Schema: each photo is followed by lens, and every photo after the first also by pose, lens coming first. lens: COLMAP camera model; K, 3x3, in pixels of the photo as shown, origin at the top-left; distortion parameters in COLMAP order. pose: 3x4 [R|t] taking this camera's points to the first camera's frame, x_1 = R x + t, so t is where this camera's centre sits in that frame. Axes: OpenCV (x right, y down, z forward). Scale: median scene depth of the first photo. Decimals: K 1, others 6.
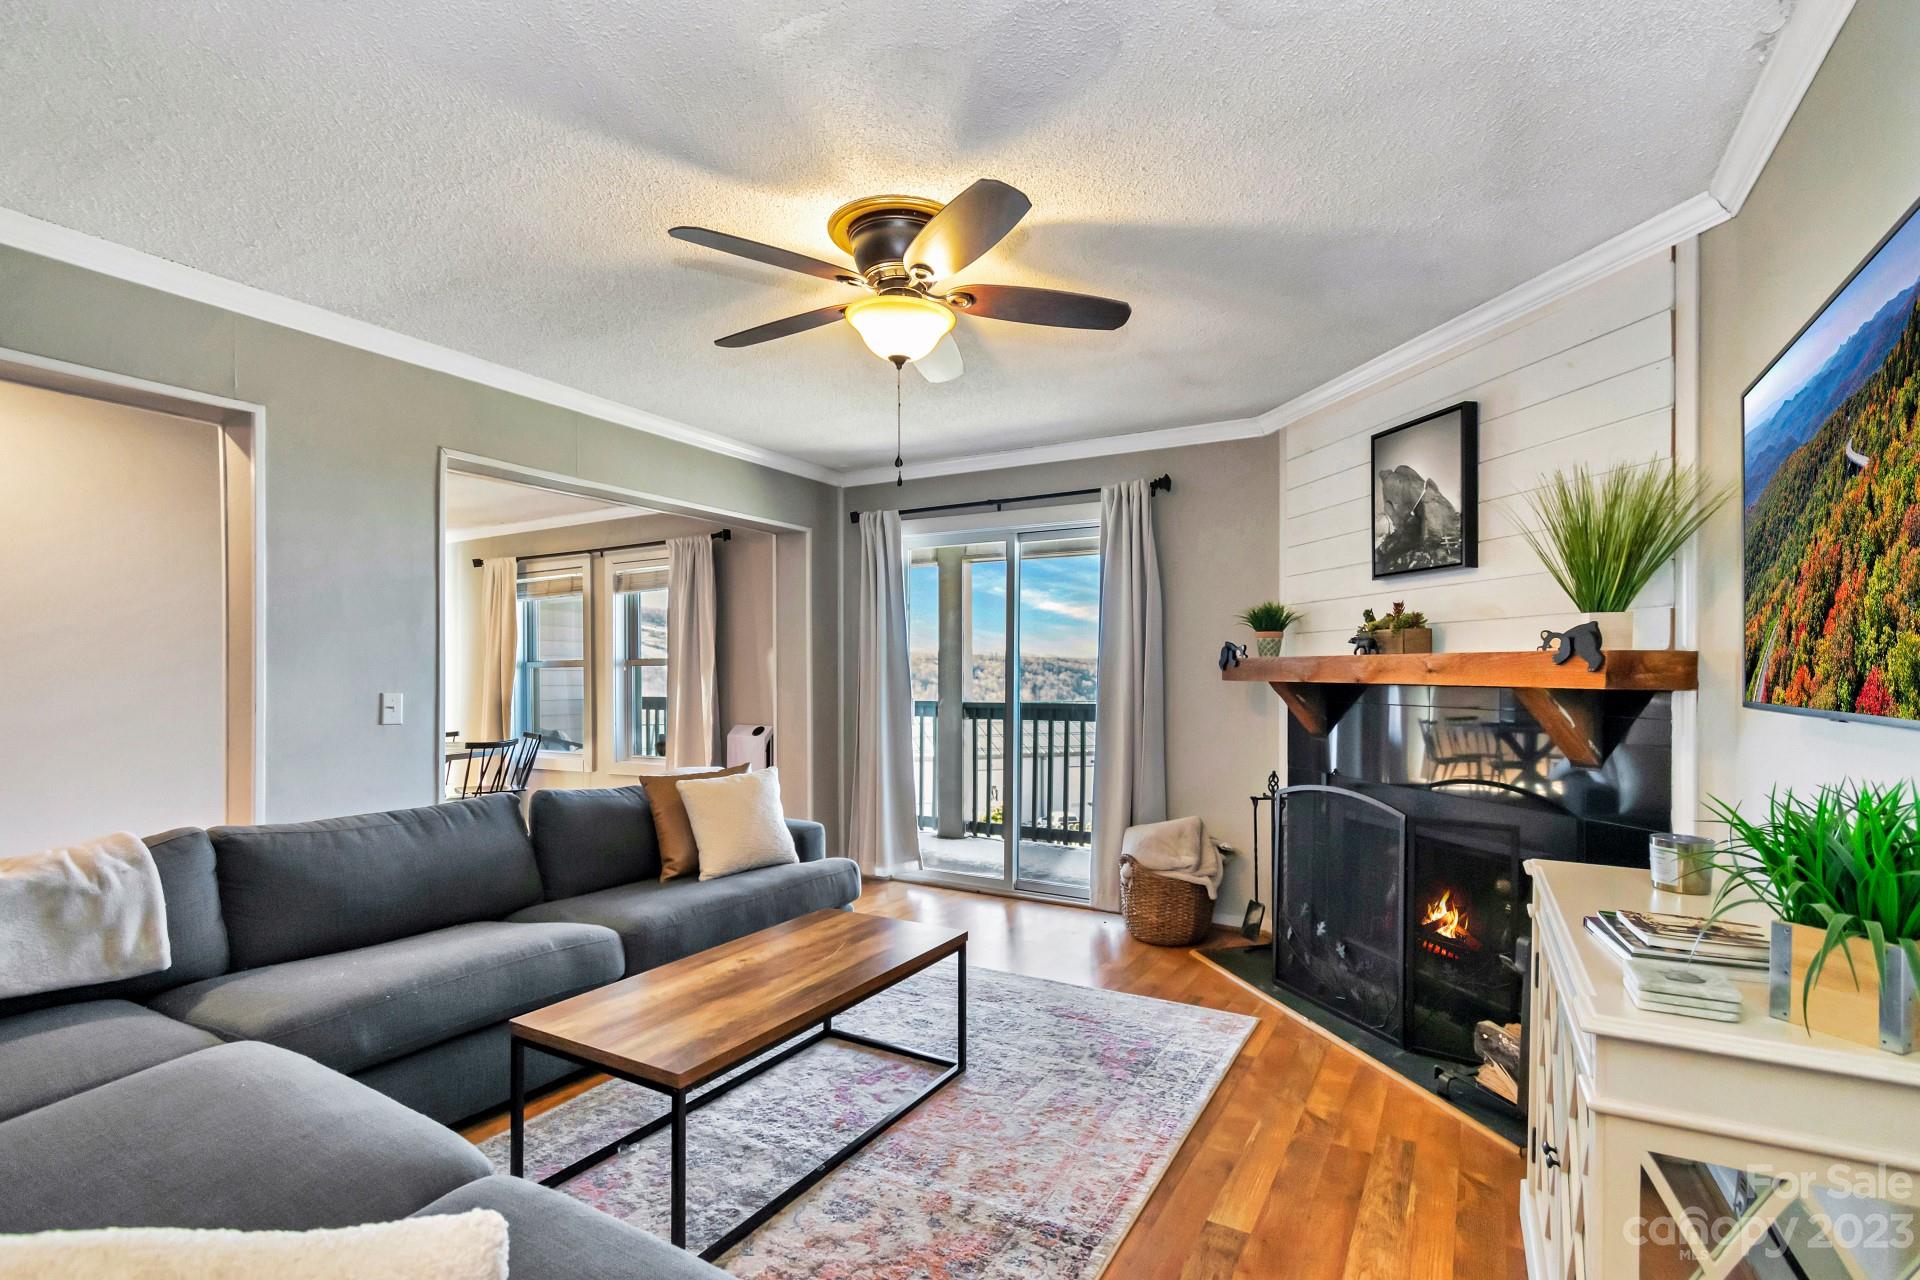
lens RADIAL K [[870.7, 0, 991.1], [0, 870.7, 682.9], [0, 0, 1]] dist [0.004666, -0.000024]
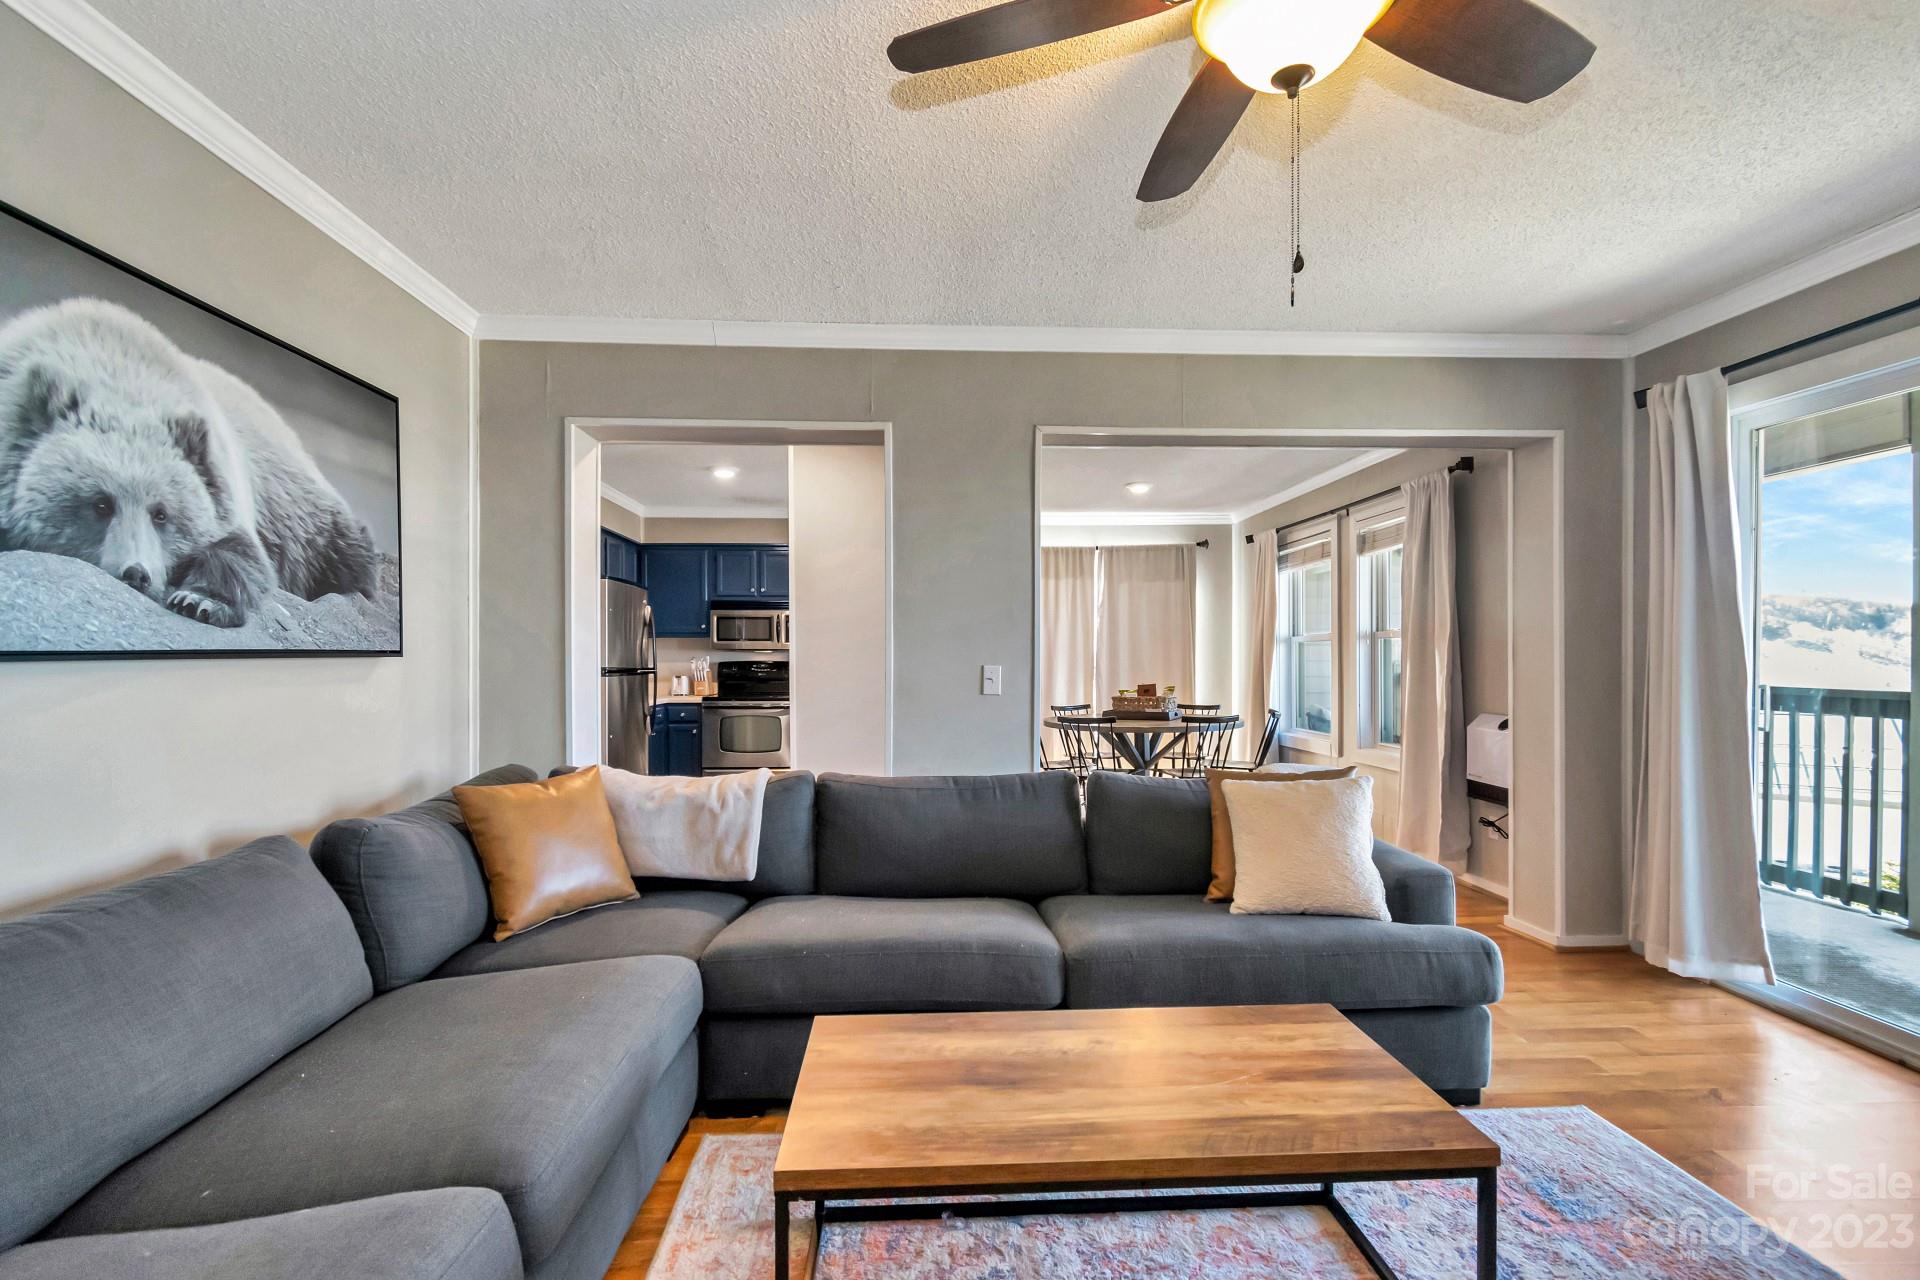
lens RADIAL K [[876.2, 0, 962.4], [0, 876.2, 665.3], [0, 0, 1]] dist [0.007379, -0.000922]
pose [[0.541061, 0.010383, -0.840919, 0.188286], [-0.004894, 0.999946, 0.009198, 0.001884], [0.840969, -0.000861, 0.541083, 0.377093]]
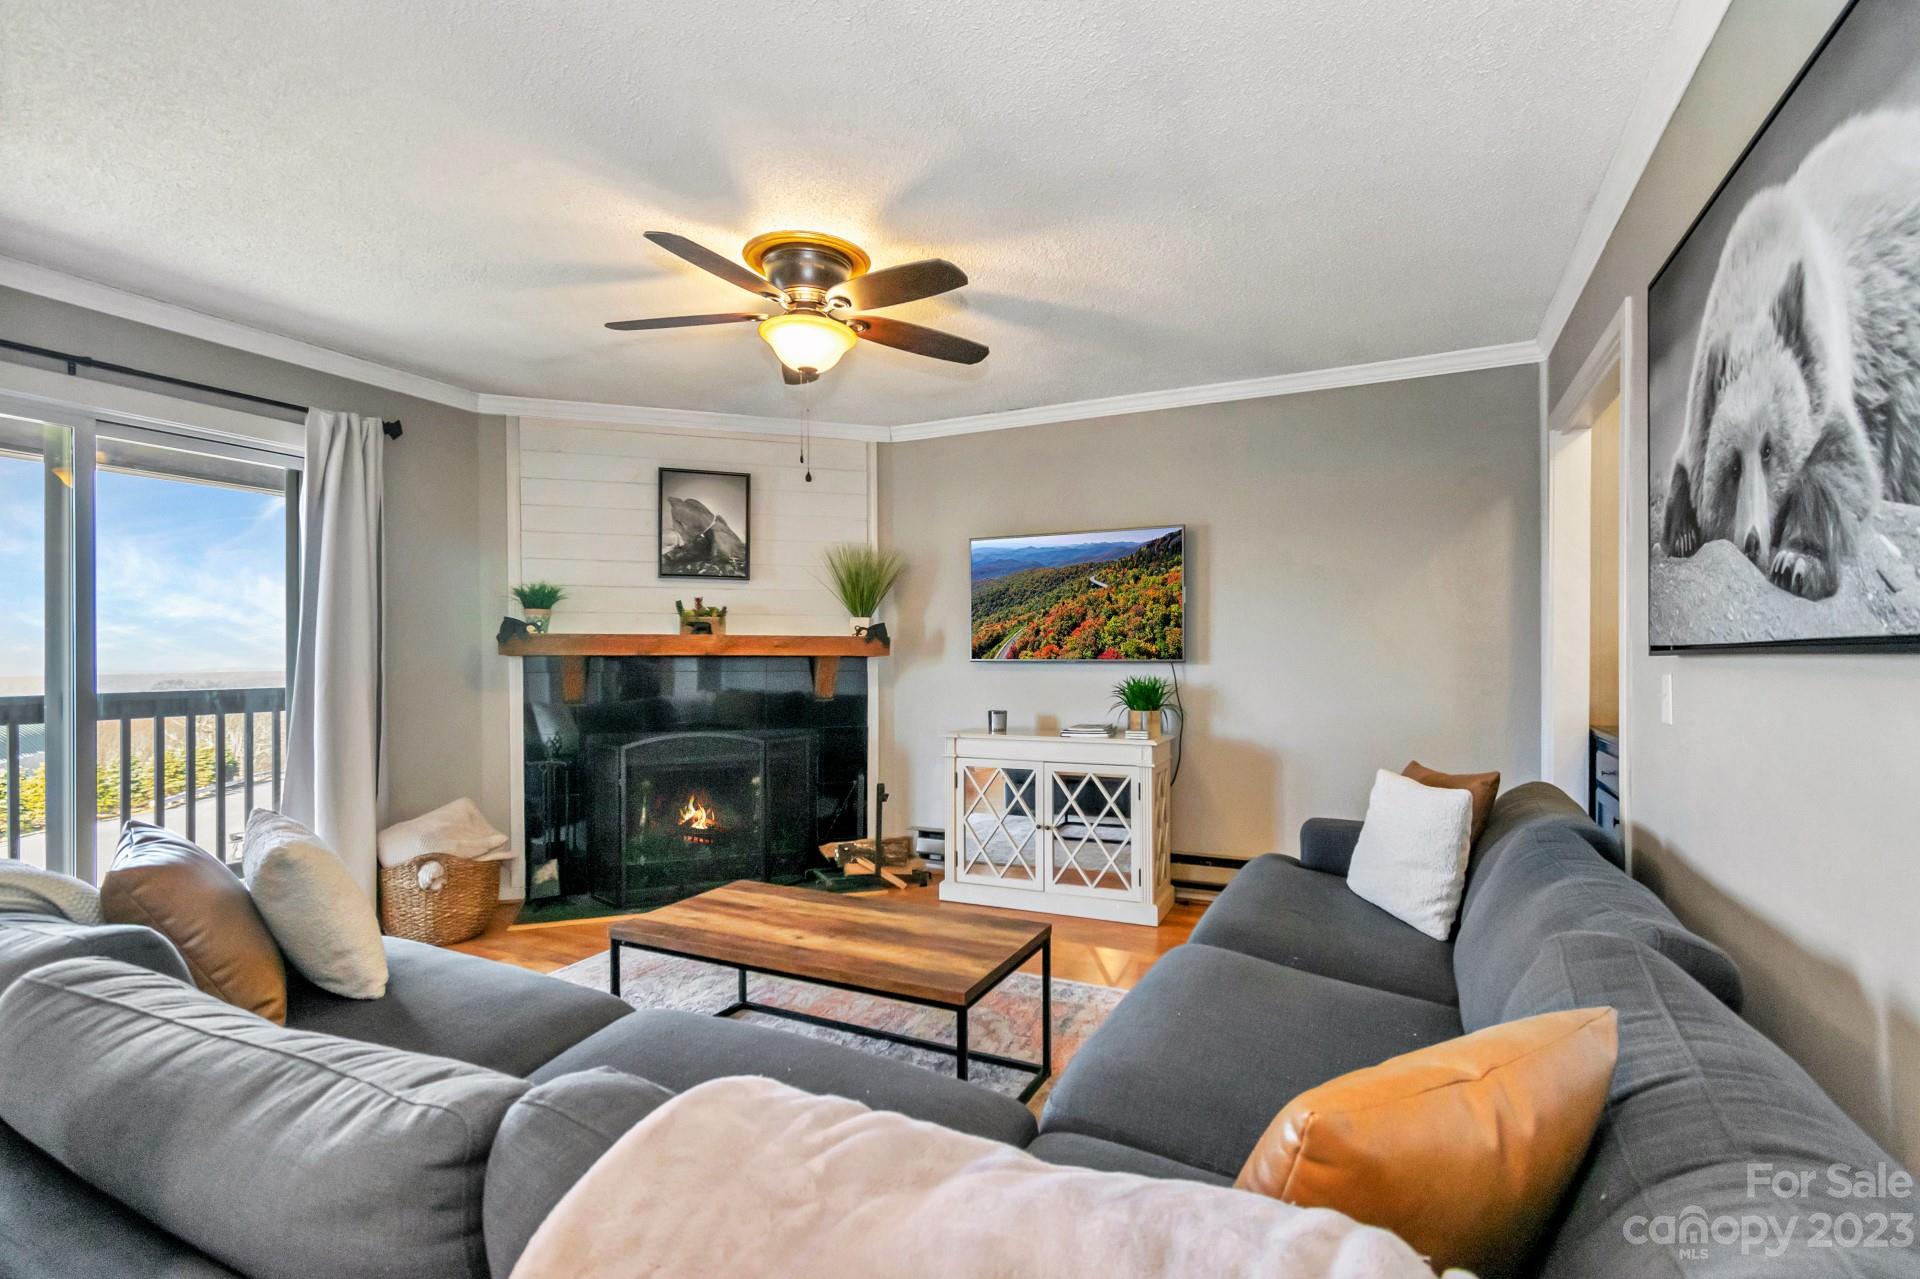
lens RADIAL K [[874.2, 0, 961.8], [0, 874.2, 656.4], [0, 0, 1]] dist [0.002202, 0.000150]
pose [[-0.051700, -0.005111, 0.998650, -0.930932], [0.012898, 0.999900, 0.005786, -0.000191], [-0.998579, 0.013180, -0.051629, 0.632491]]
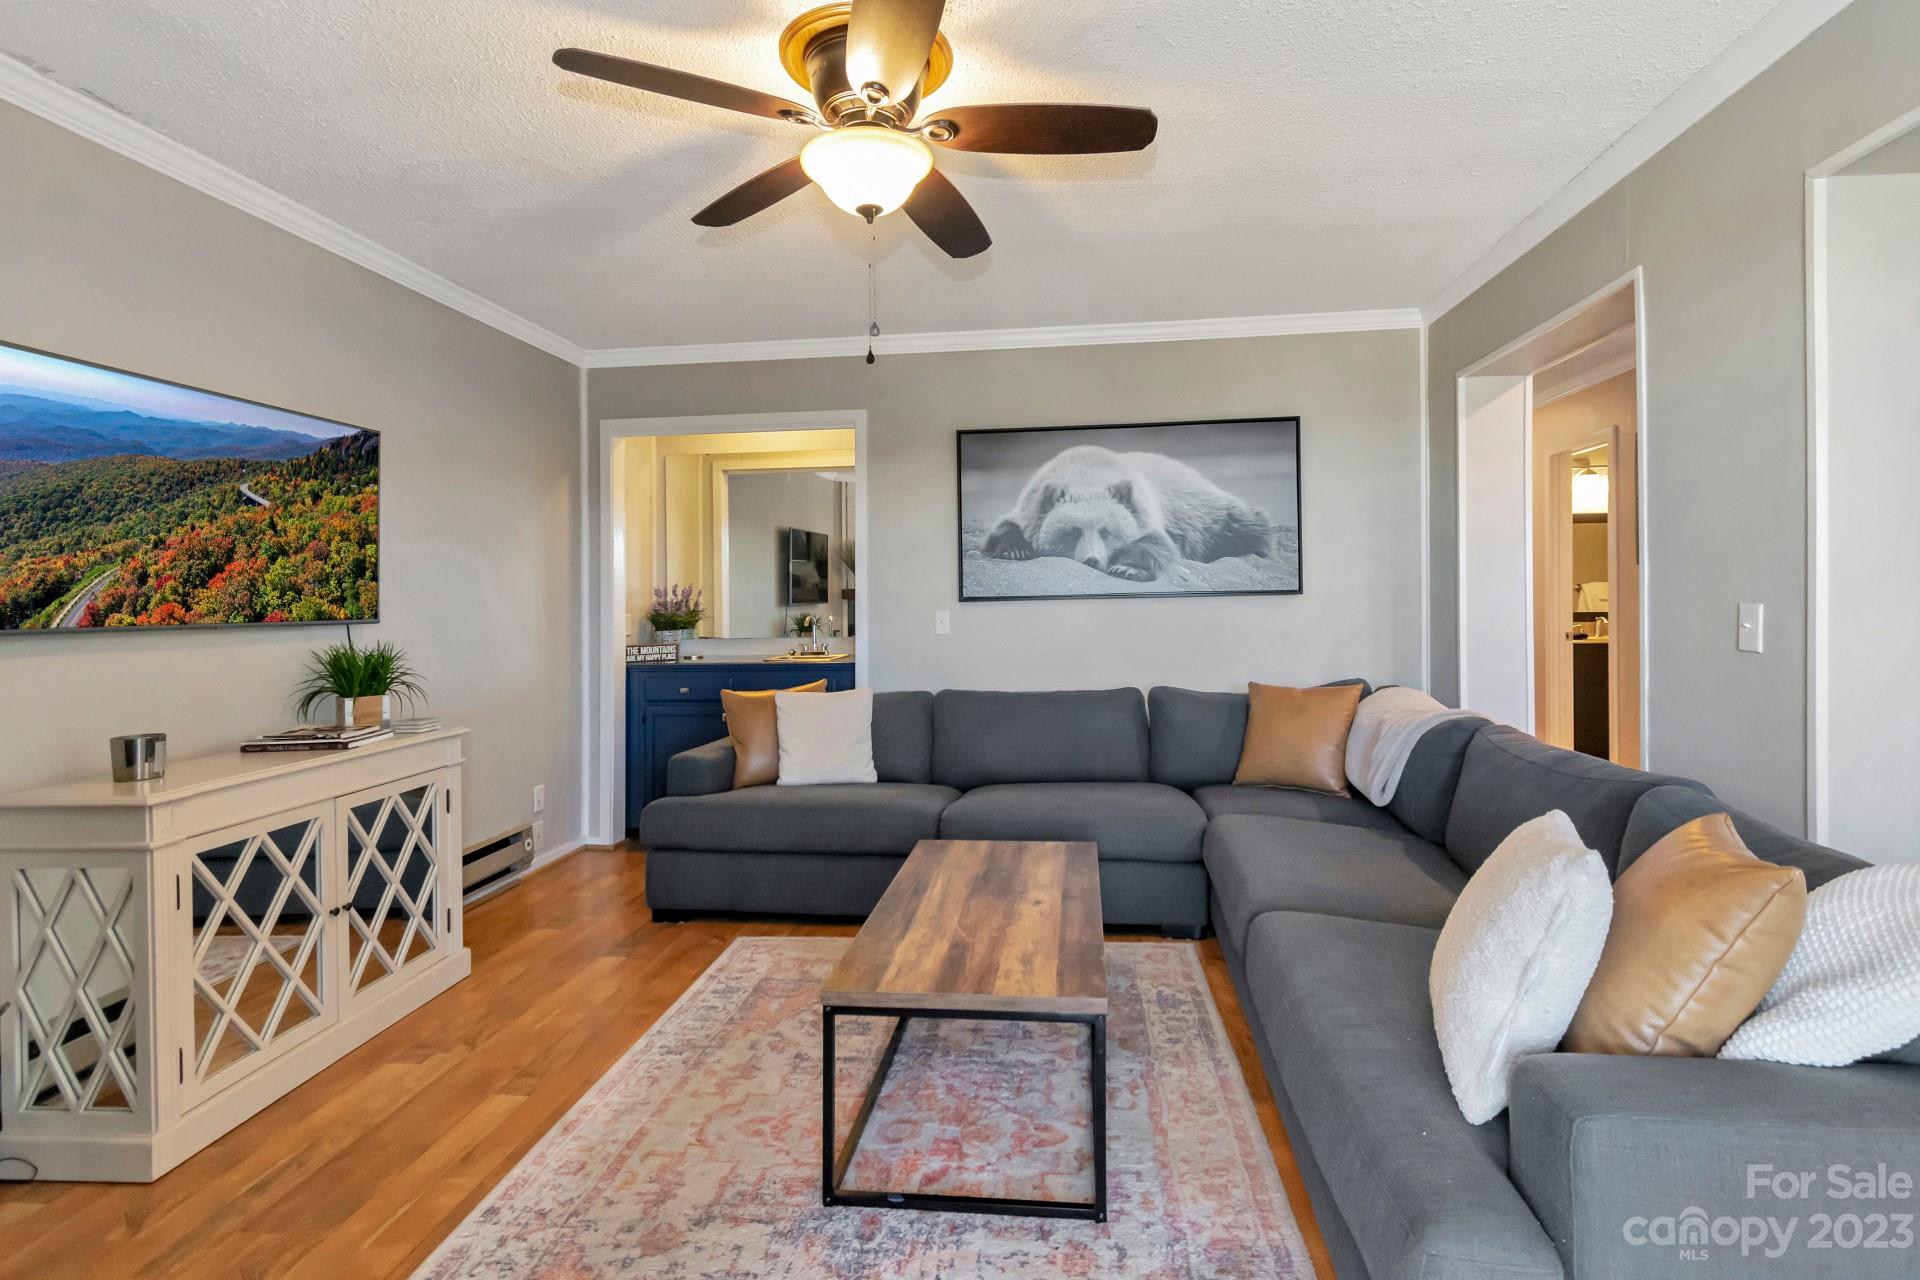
lens RADIAL K [[917.3, 0, 983.0], [0, 917.3, 608.3], [0, 0, 1]] dist [0.009672, -0.000142]
pose [[-0.918735, 0.019471, -0.394395, 0.101725], [0.014007, 0.999762, 0.016730, -0.003732], [0.394627, 0.009846, -0.918789, 1.356576]]
